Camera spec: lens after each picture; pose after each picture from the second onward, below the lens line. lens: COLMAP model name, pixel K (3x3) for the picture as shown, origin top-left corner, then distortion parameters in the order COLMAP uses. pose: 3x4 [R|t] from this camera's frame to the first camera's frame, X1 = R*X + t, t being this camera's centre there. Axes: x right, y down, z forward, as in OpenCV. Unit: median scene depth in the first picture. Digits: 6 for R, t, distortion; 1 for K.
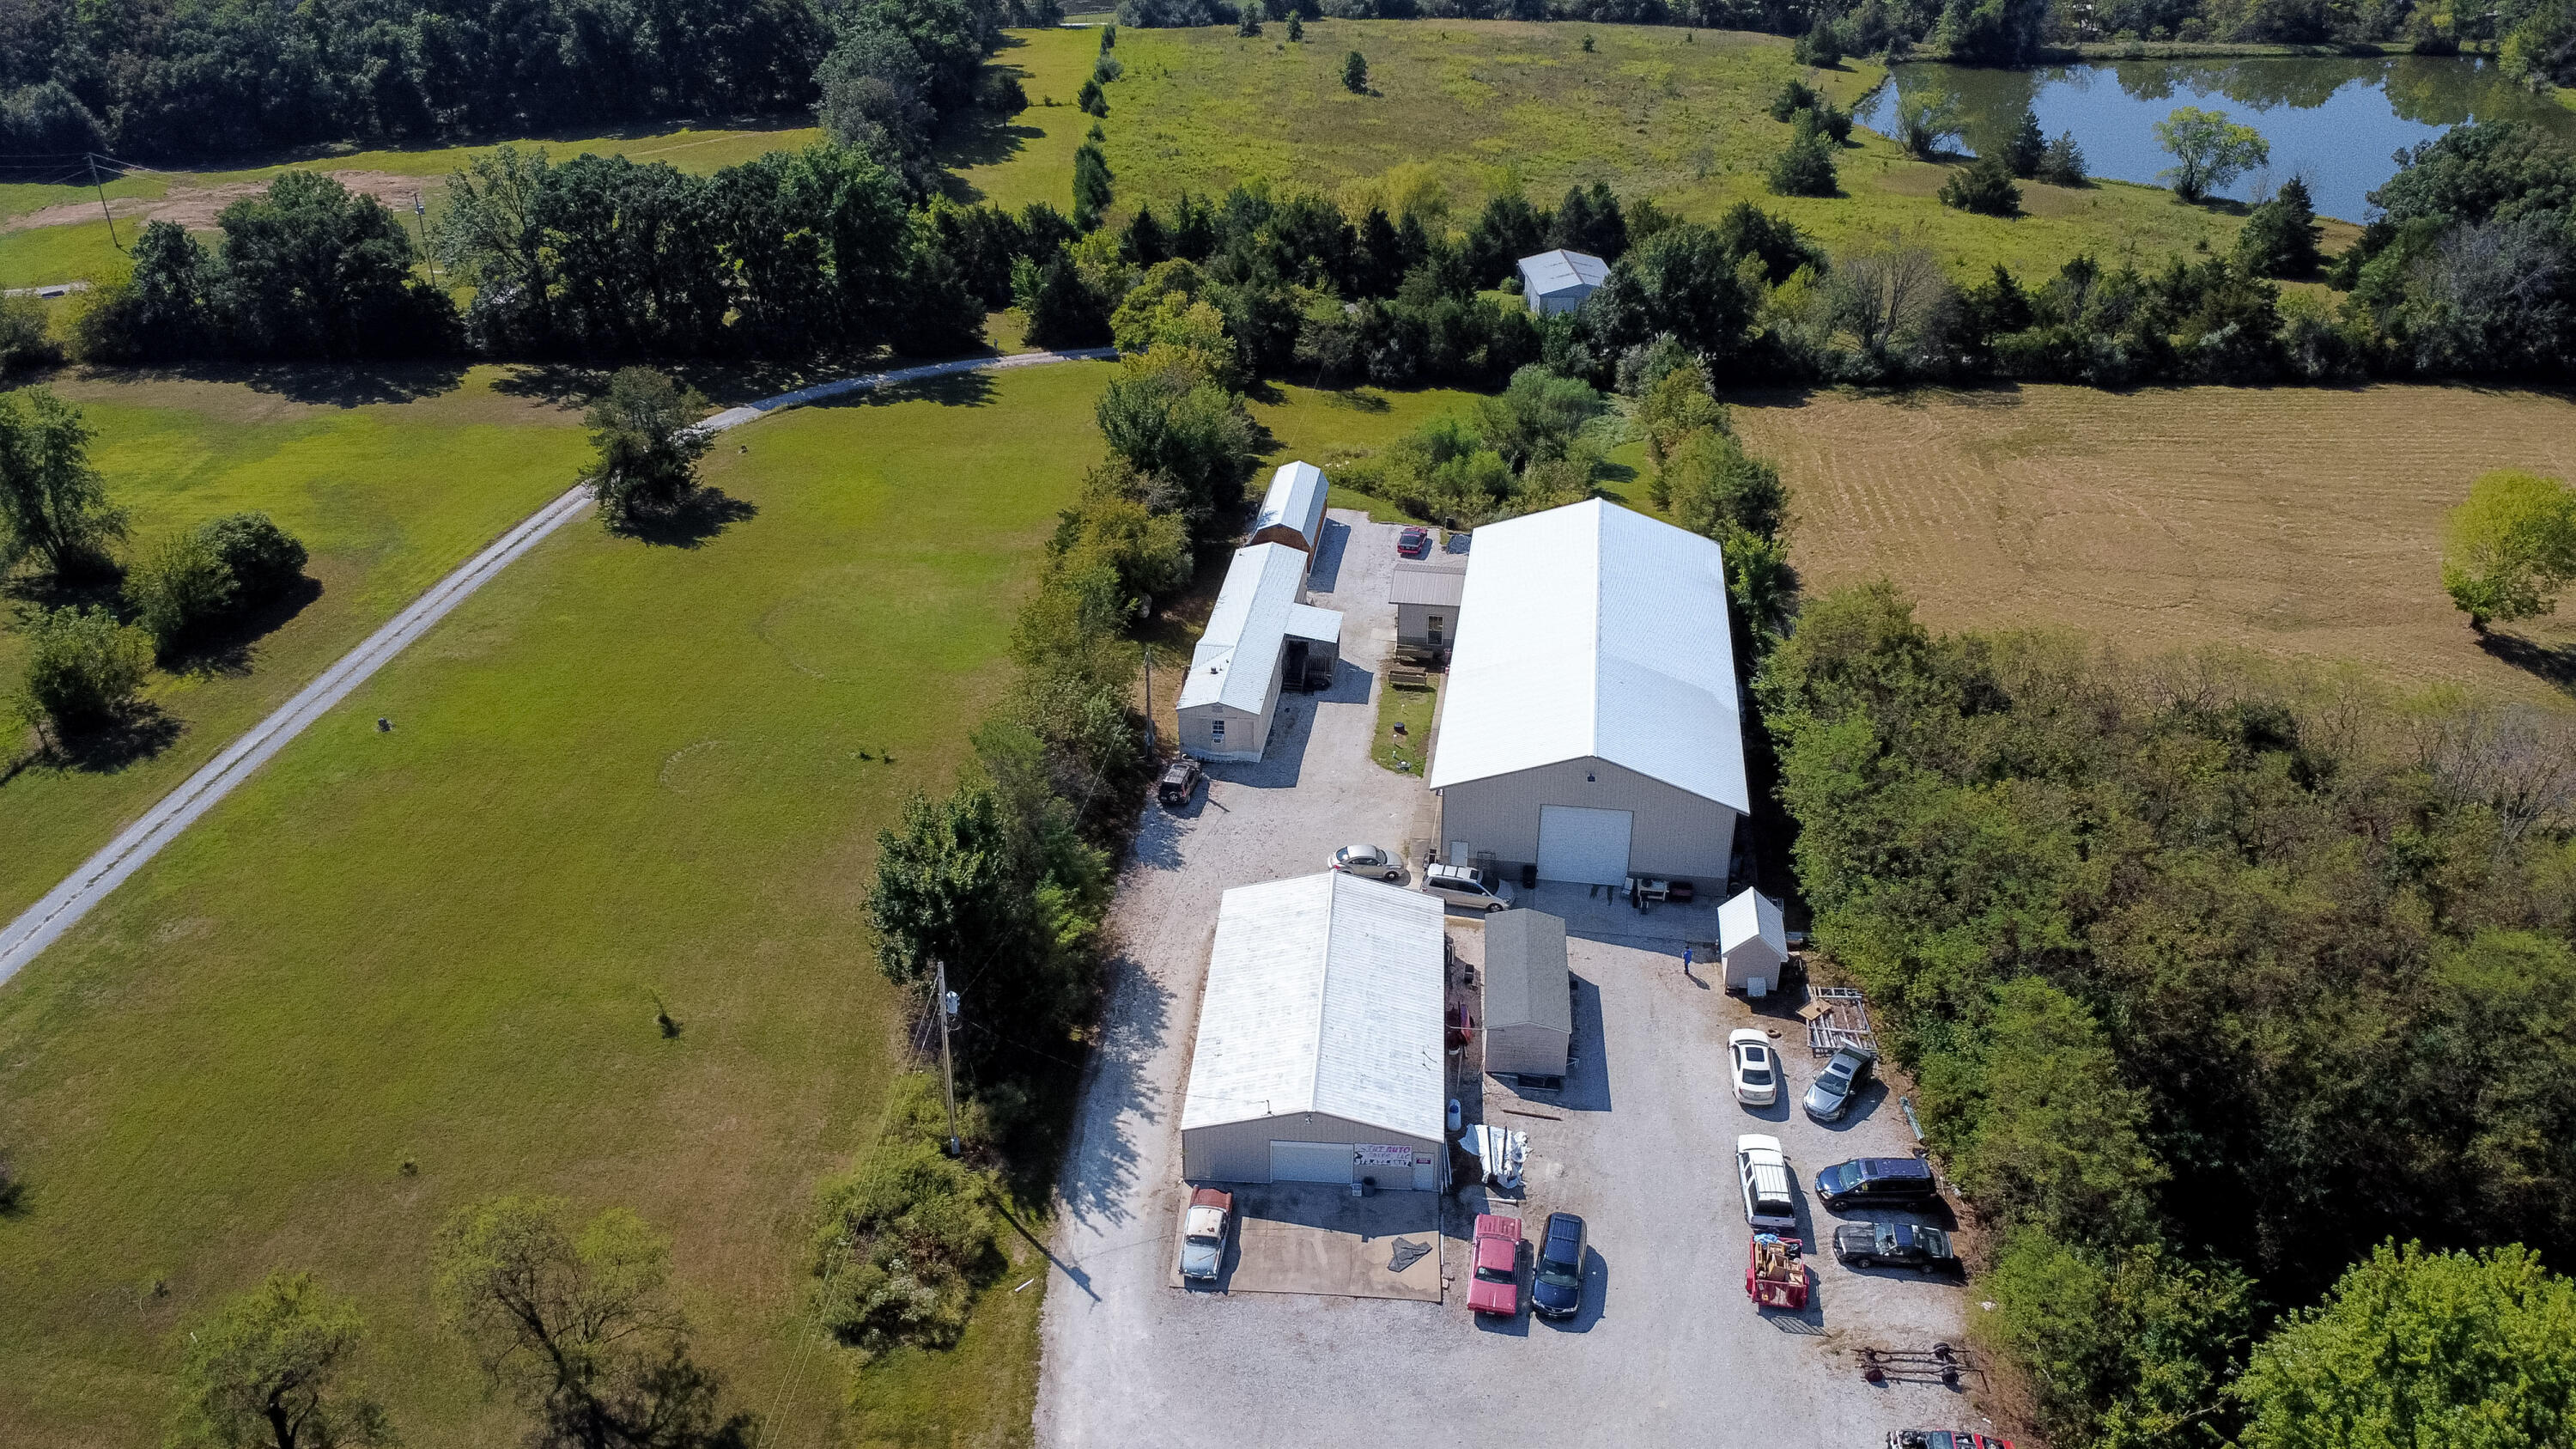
lens RADIAL K [[1924.6, 0, 1294.2], [0, 1924.6, 727.9], [0, 0, 1]] dist [0.008673, -0.006937]
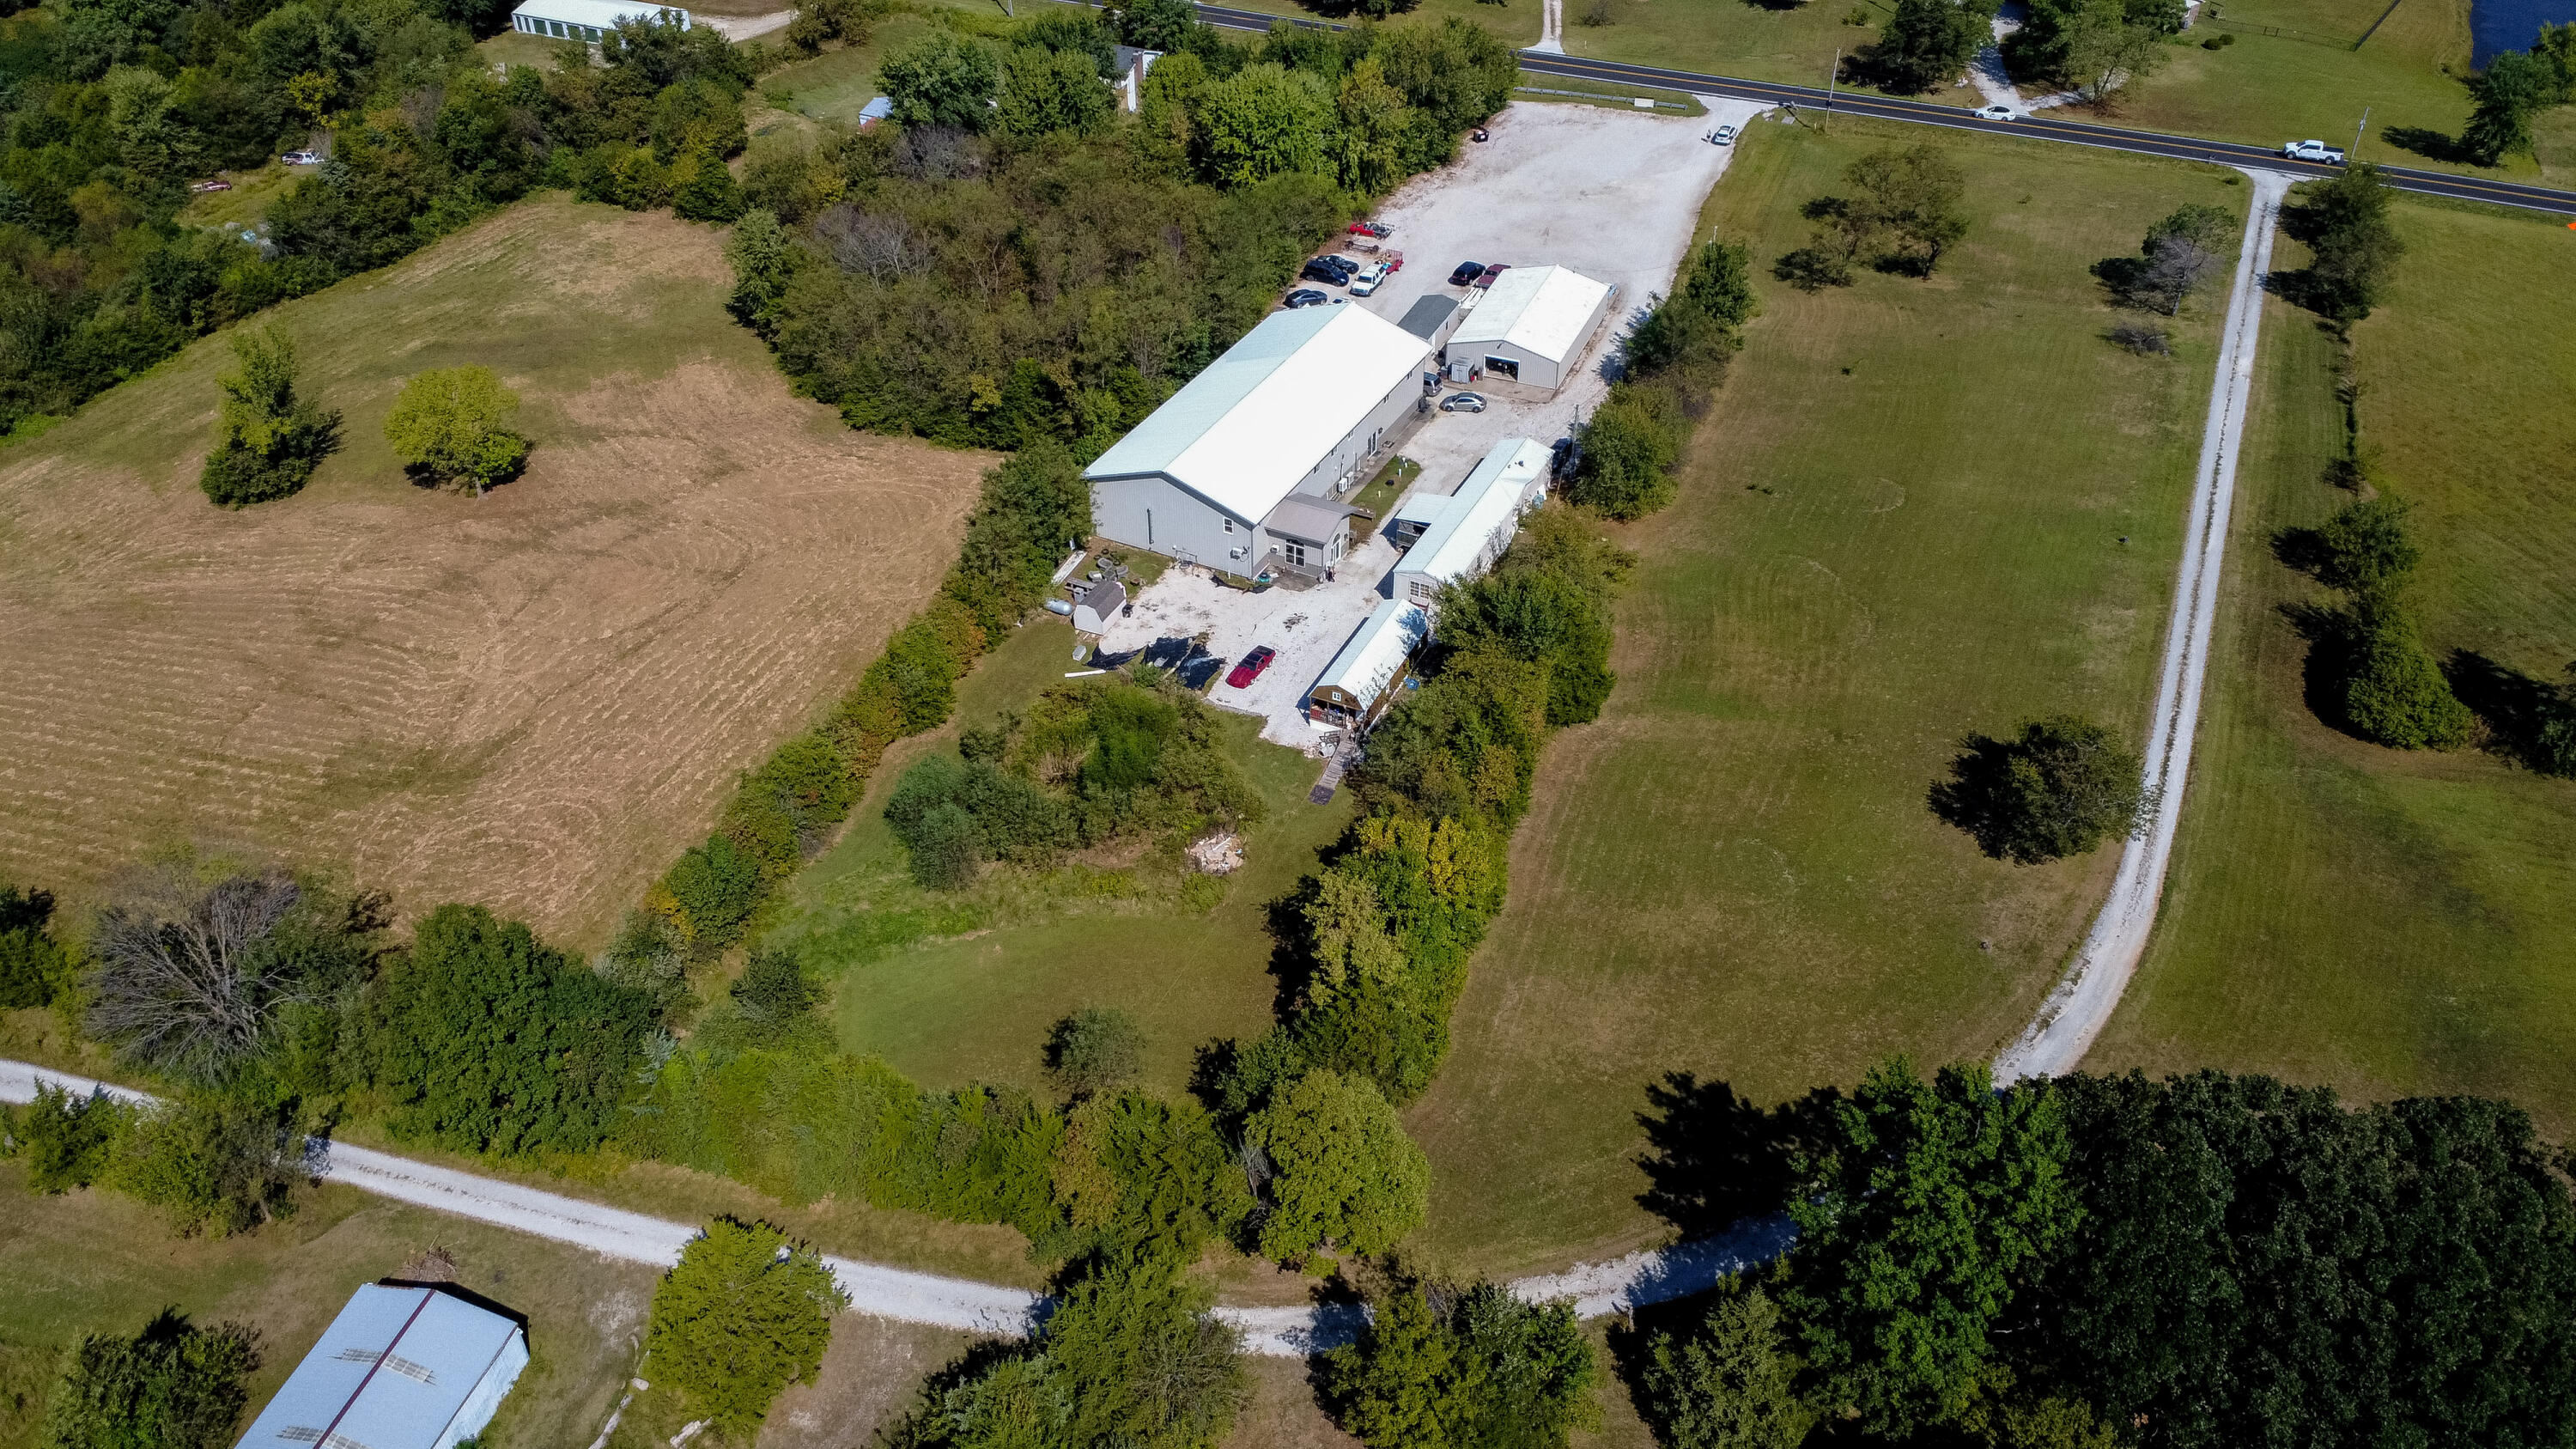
lens RADIAL K [[1924.6, 0, 1296.6], [0, 1924.6, 728.4], [0, 0, 1]] dist [0.008673, -0.006937]
pose [[-0.949725, -0.189973, 0.248865, -0.250933], [0.150288, 0.420687, 0.894671, -1.133026], [-0.274657, 0.887092, -0.370986, 1.607679]]
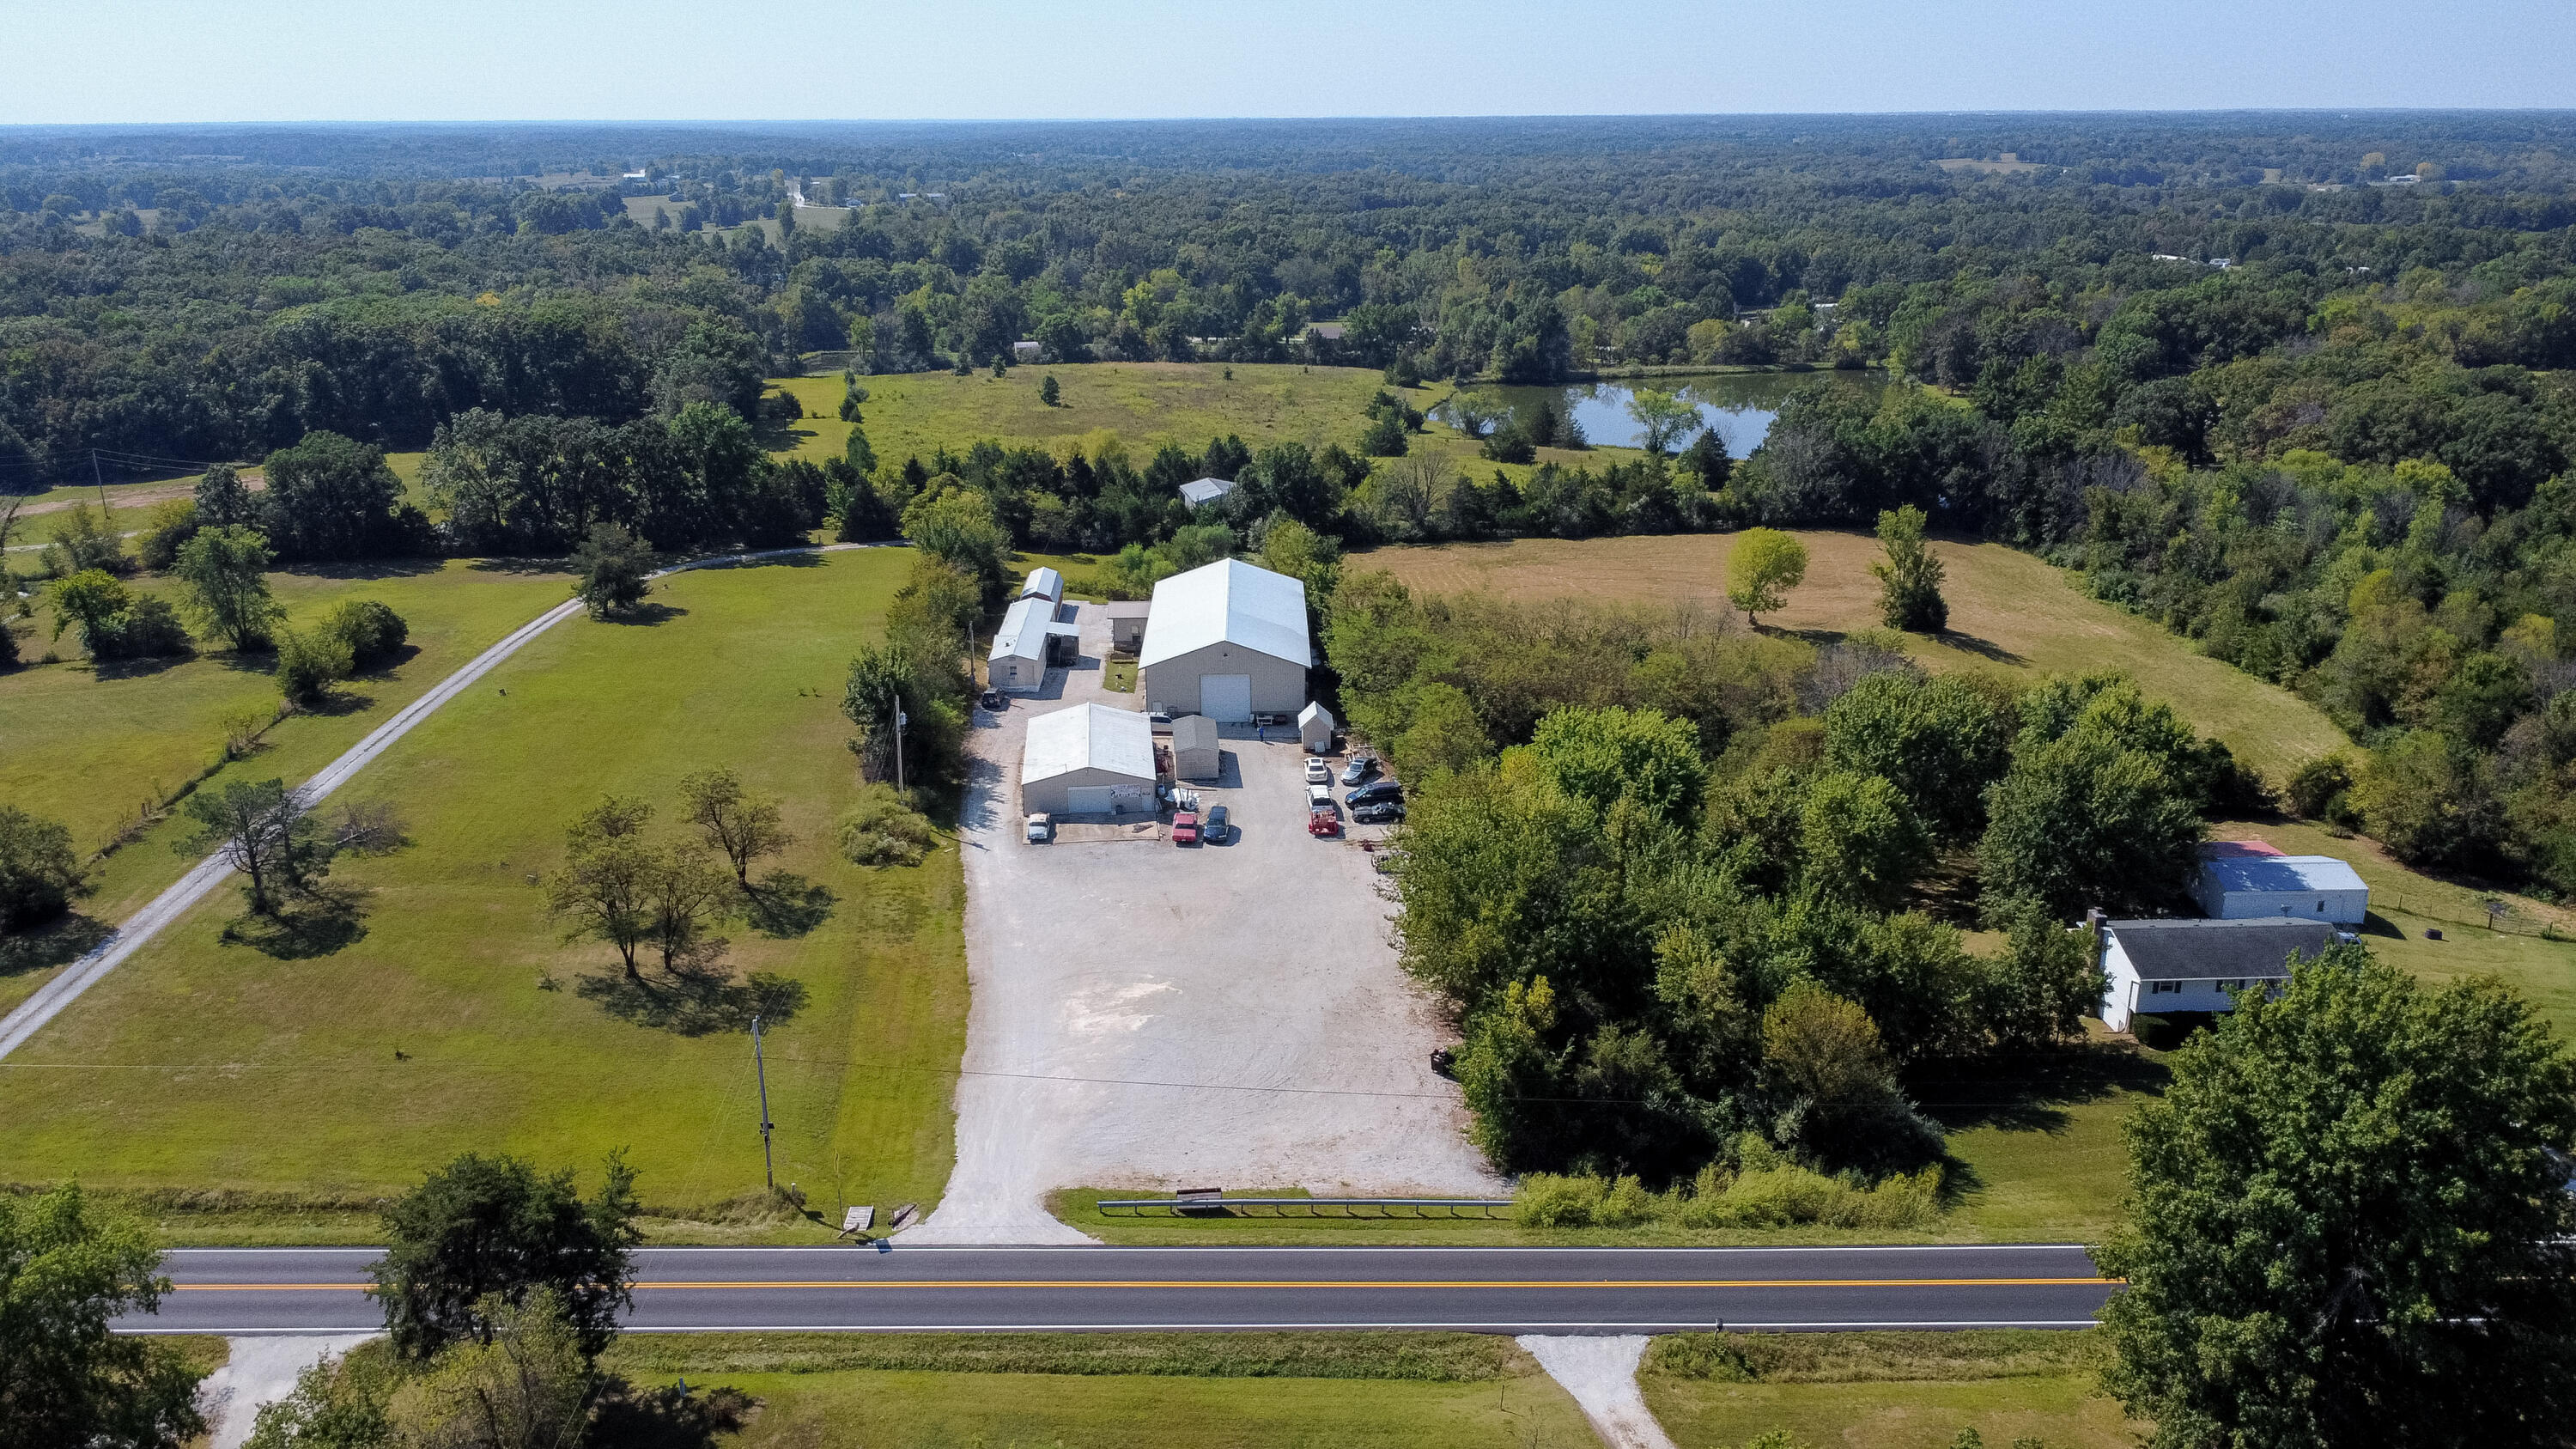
lens RADIAL K [[1924.6, 0, 1284.4], [0, 1924.6, 730.5], [0, 0, 1]] dist [0.008673, -0.006937]
pose [[0.986772, -0.053900, 0.152891, -0.059647], [0.082226, 0.979200, -0.185490, 0.352371], [-0.139713, 0.195608, 0.970679, -0.618201]]
